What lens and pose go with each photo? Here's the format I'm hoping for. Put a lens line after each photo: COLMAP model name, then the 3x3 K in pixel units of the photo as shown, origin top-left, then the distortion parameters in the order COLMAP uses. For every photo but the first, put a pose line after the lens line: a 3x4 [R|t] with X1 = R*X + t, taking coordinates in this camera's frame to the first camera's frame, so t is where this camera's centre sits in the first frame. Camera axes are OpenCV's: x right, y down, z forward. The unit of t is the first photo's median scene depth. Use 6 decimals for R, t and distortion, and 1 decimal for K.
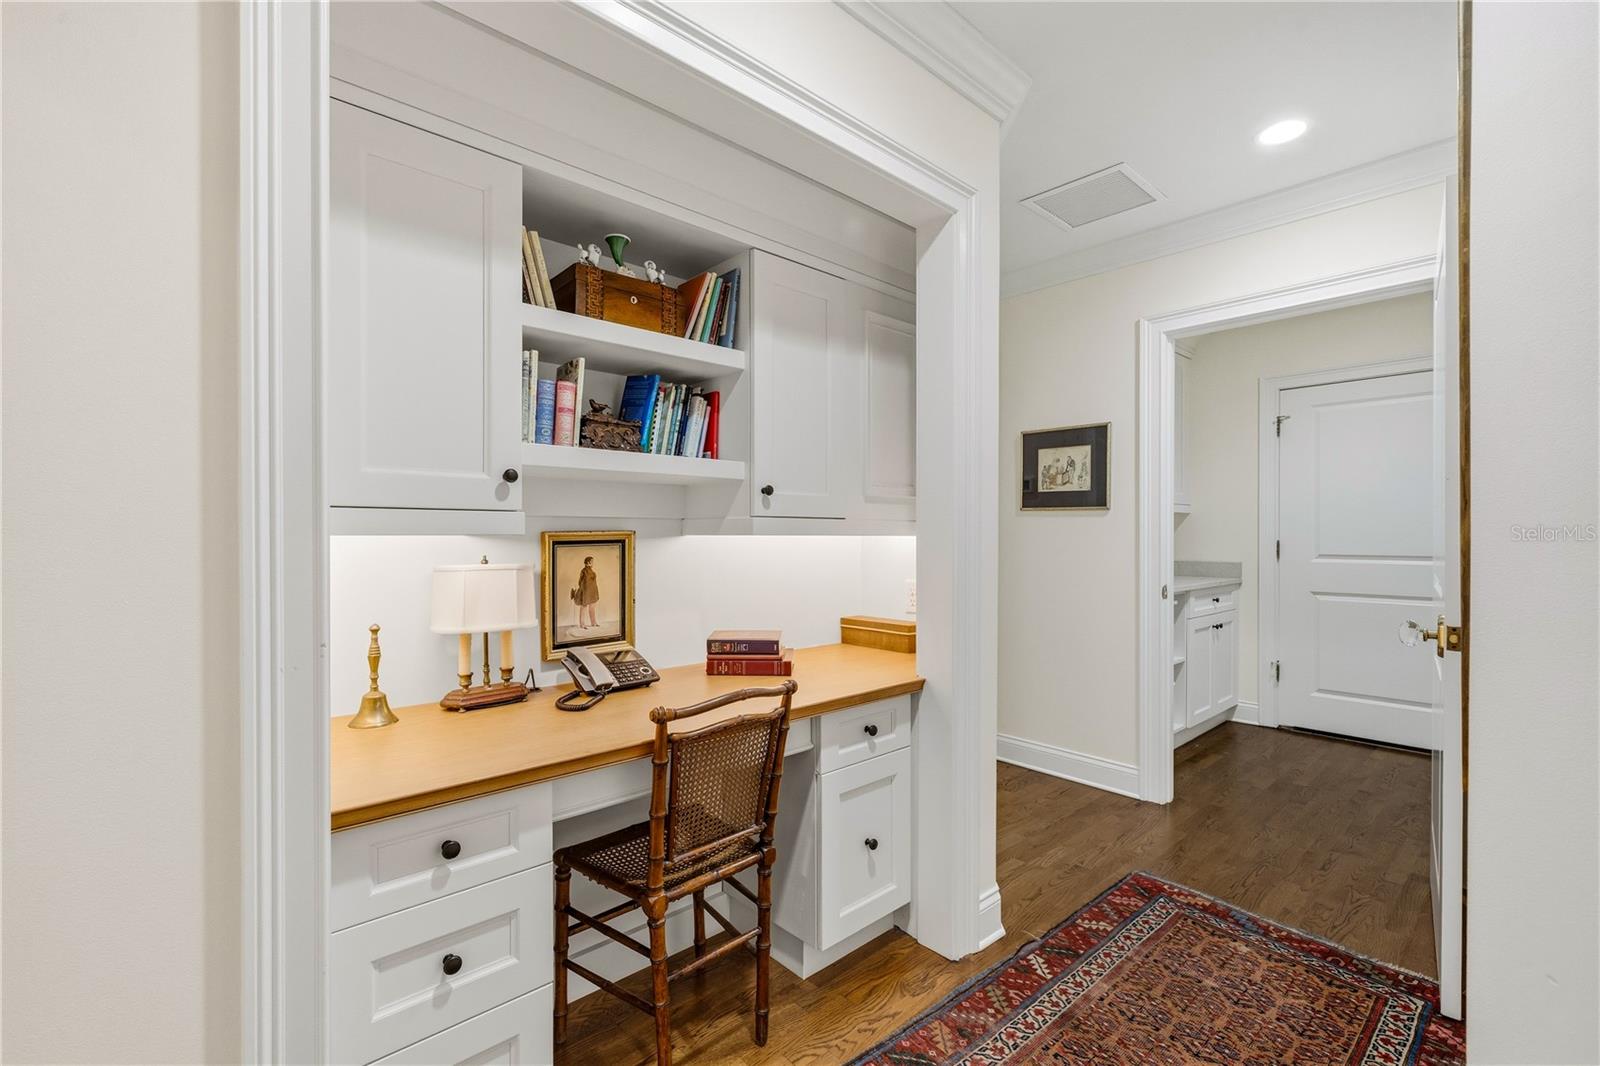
lens RADIAL K [[699.2, 0, 805.8], [0, 699.2, 536.8], [0, 0, 1]] dist [-0.001412, -0.000536]
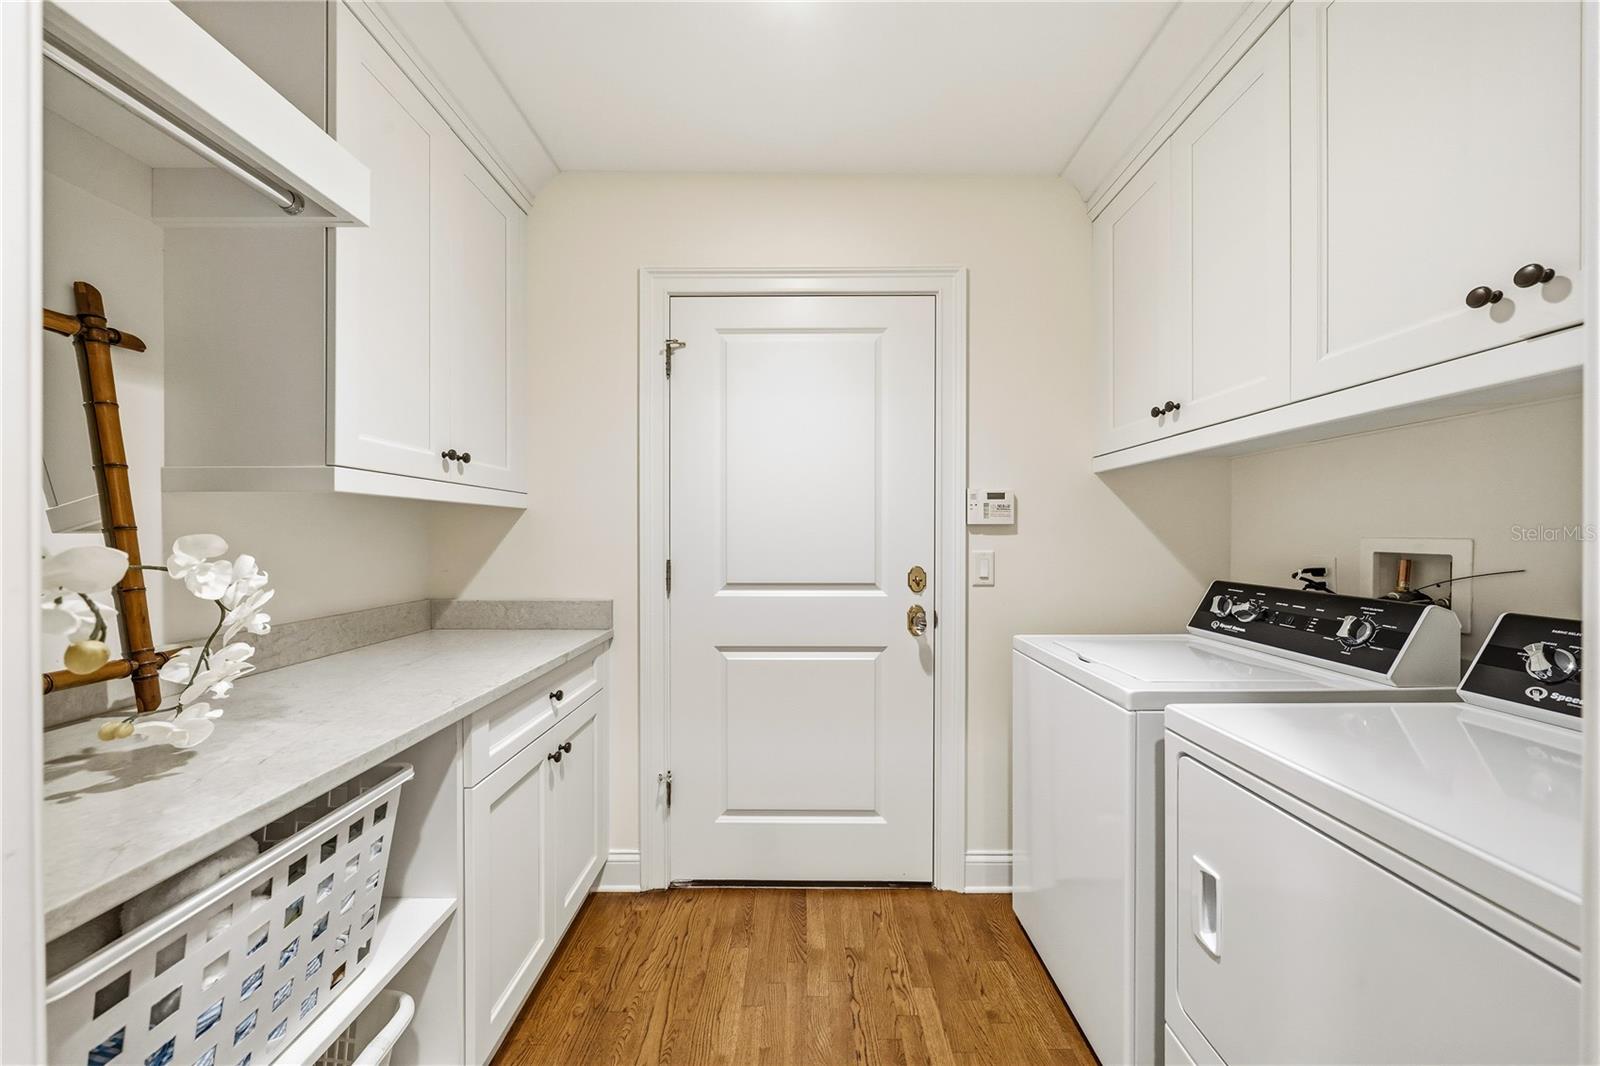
lens RADIAL K [[605.5, 0, 799.1], [0, 605.5, 536.5], [0, 0, 1]] dist [-0.000345, 0.000069]
pose [[0.683670, -0.001635, 0.729790, 0.405096], [0.003739, 0.999992, -0.001262, -0.013232], [-0.729782, 0.003592, 0.683671, 0.609627]]
